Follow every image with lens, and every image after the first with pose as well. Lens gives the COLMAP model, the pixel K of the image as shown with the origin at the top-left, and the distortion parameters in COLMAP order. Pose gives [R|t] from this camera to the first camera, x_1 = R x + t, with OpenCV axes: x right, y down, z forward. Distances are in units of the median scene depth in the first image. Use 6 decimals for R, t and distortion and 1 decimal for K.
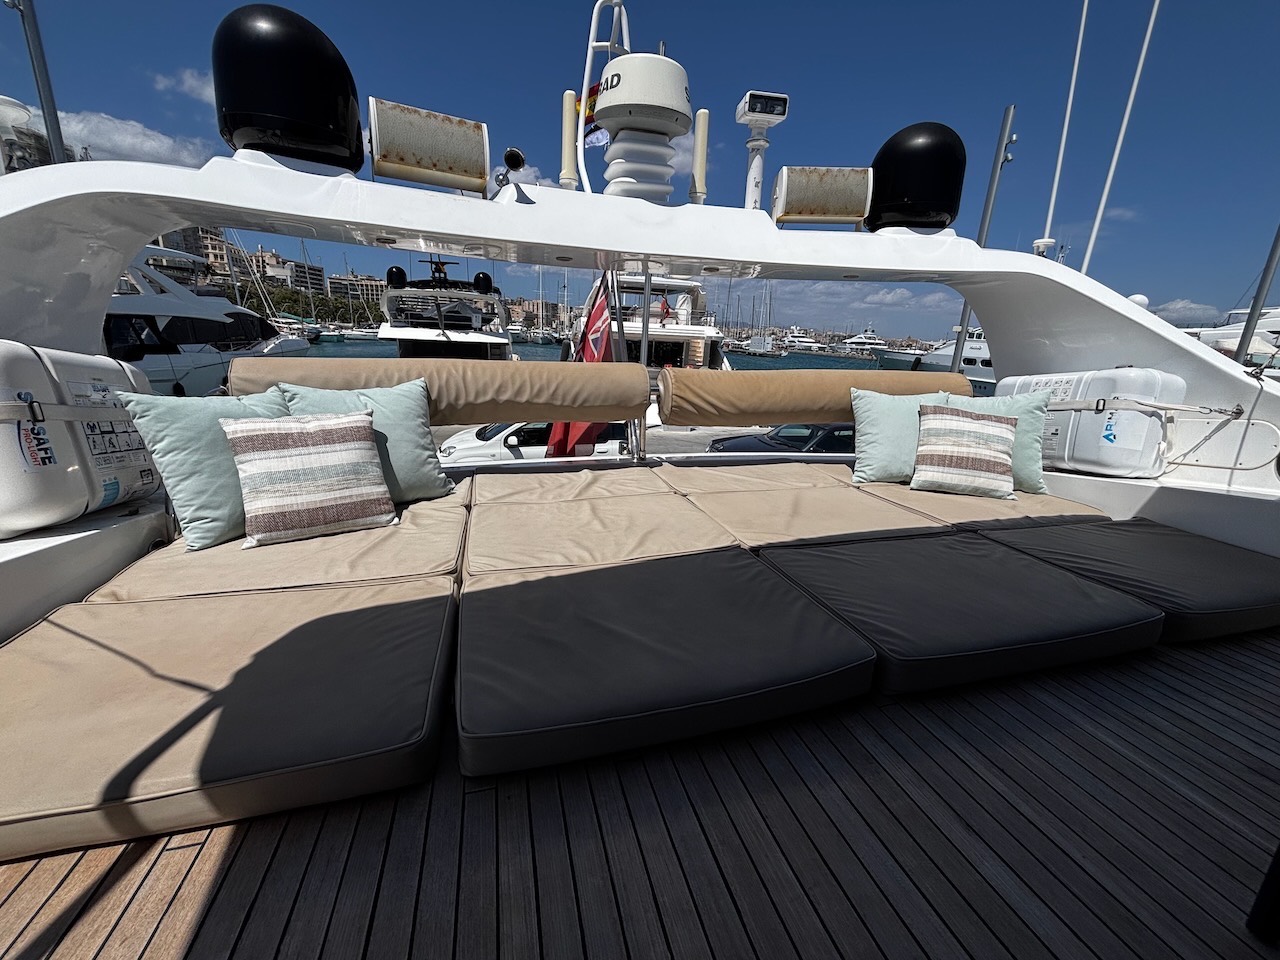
lens RADIAL K [[520.4, 0, 640.0], [0, 520.4, 480.0], [0, 0, 1]] dist [-0.011162, 0.006136]
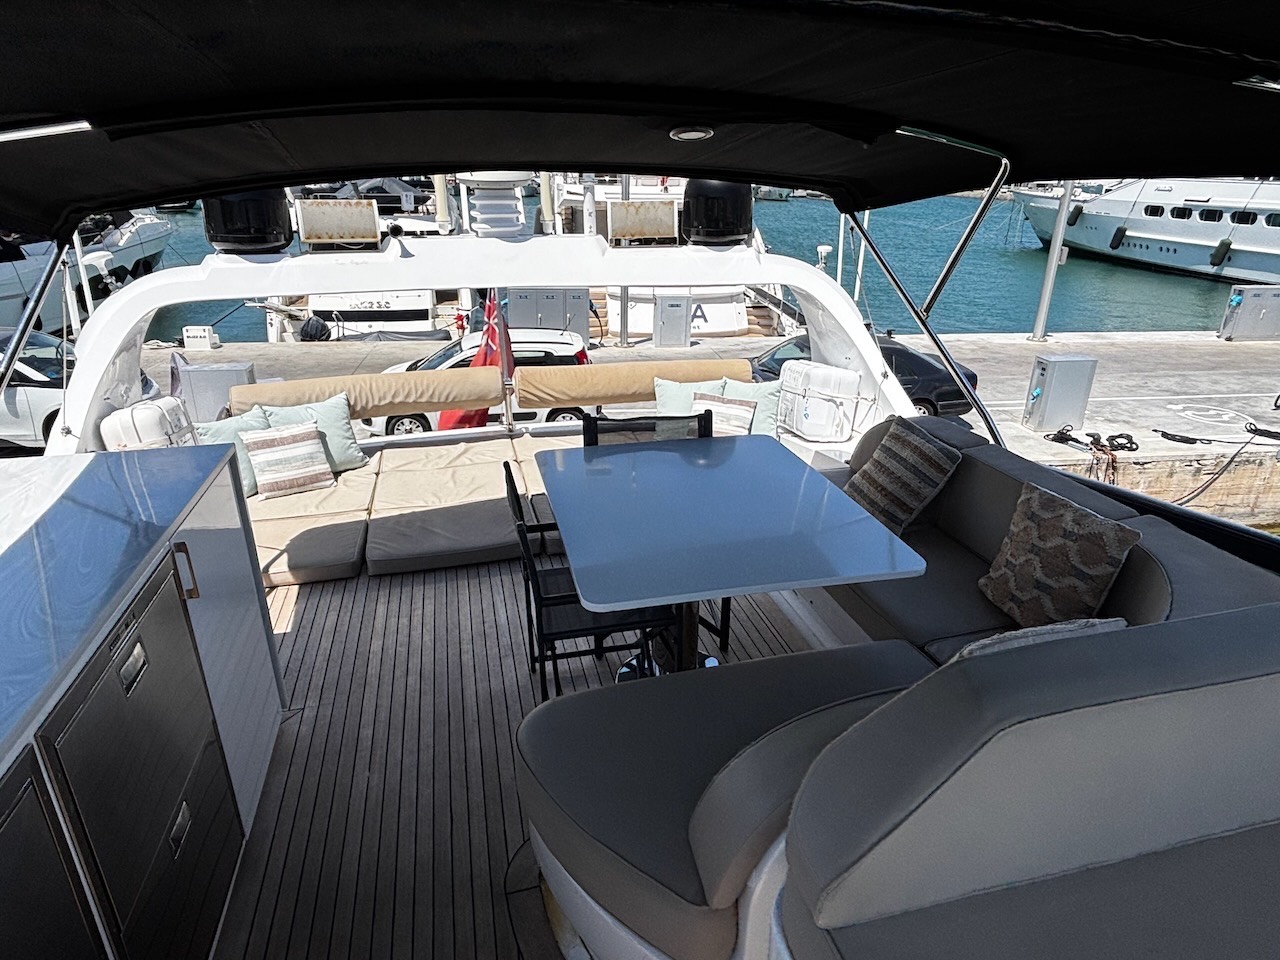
lens RADIAL K [[735.8, 0, 644.7], [0, 735.8, 492.2], [0, 0, 1]] dist [-0.017157, -0.000291]
pose [[0.999567, -0.021643, -0.019927, 0.523854], [0.023855, 0.992675, 0.118441, -0.136054], [0.017218, -0.118865, 0.992761, -1.212613]]
